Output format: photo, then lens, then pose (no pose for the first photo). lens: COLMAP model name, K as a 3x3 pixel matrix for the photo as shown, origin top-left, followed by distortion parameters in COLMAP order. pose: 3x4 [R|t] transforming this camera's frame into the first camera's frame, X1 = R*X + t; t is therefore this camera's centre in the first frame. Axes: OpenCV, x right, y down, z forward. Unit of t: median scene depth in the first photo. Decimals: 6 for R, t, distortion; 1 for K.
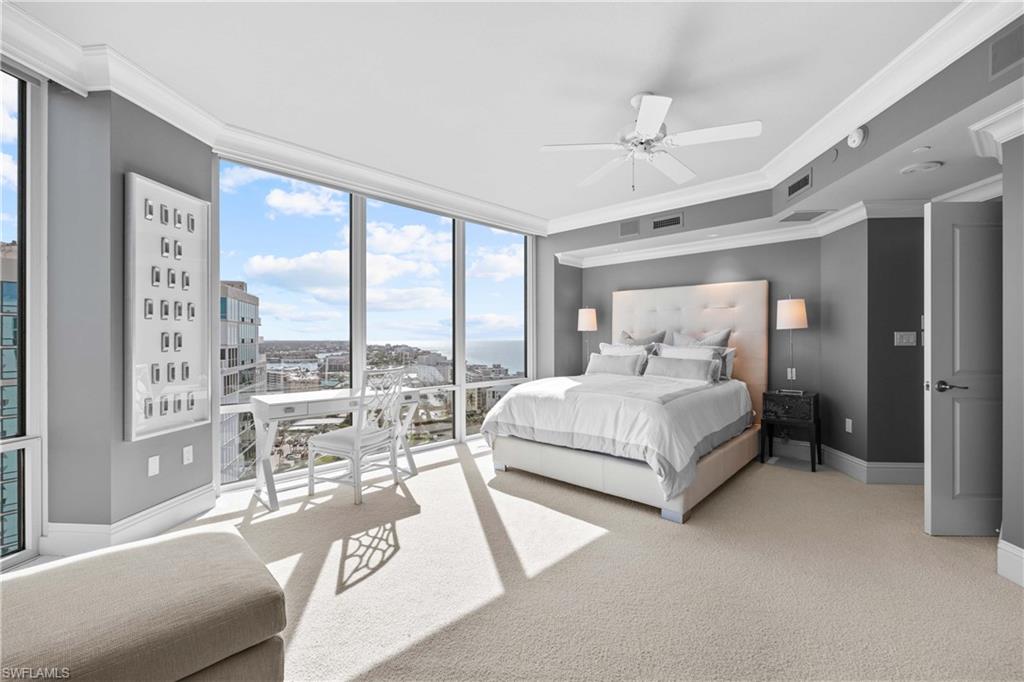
lens RADIAL K [[409.2, 0, 536.3], [0, 409.2, 337.4], [0, 0, 1]] dist [-0.000082, -0.000652]
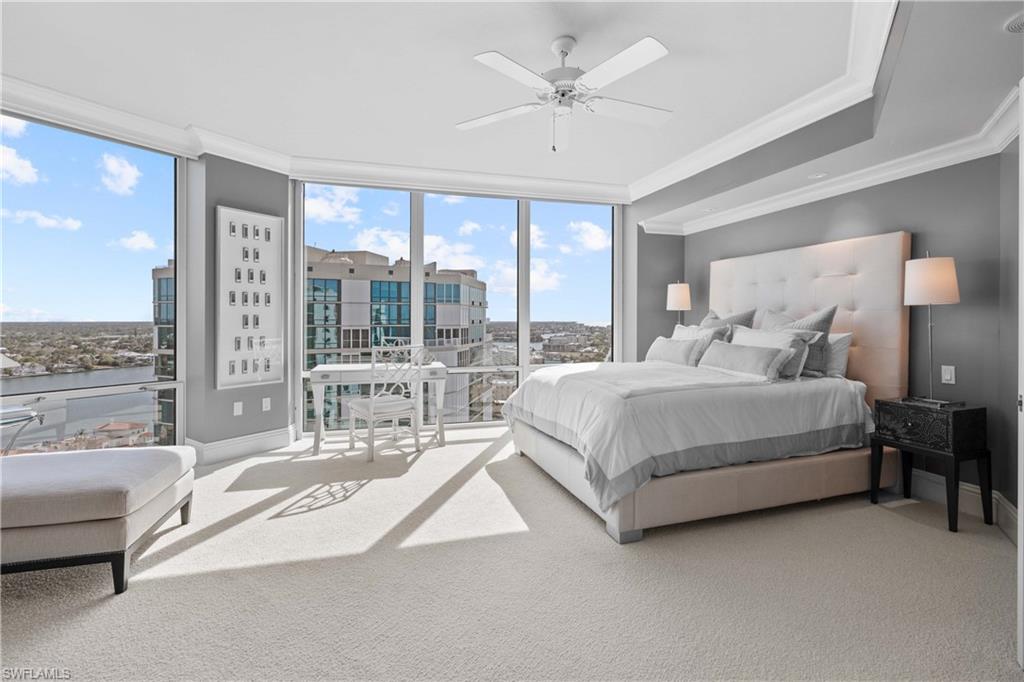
lens RADIAL K [[442.5, 0, 536.2], [0, 442.5, 318.8], [0, 0, 1]] dist [-0.001851, 0.000558]
pose [[0.874089, -0.000910, -0.485765, 0.479081], [0.001173, 0.999999, 0.000236, 0.001476], [0.485764, -0.000776, 0.874089, 0.105241]]
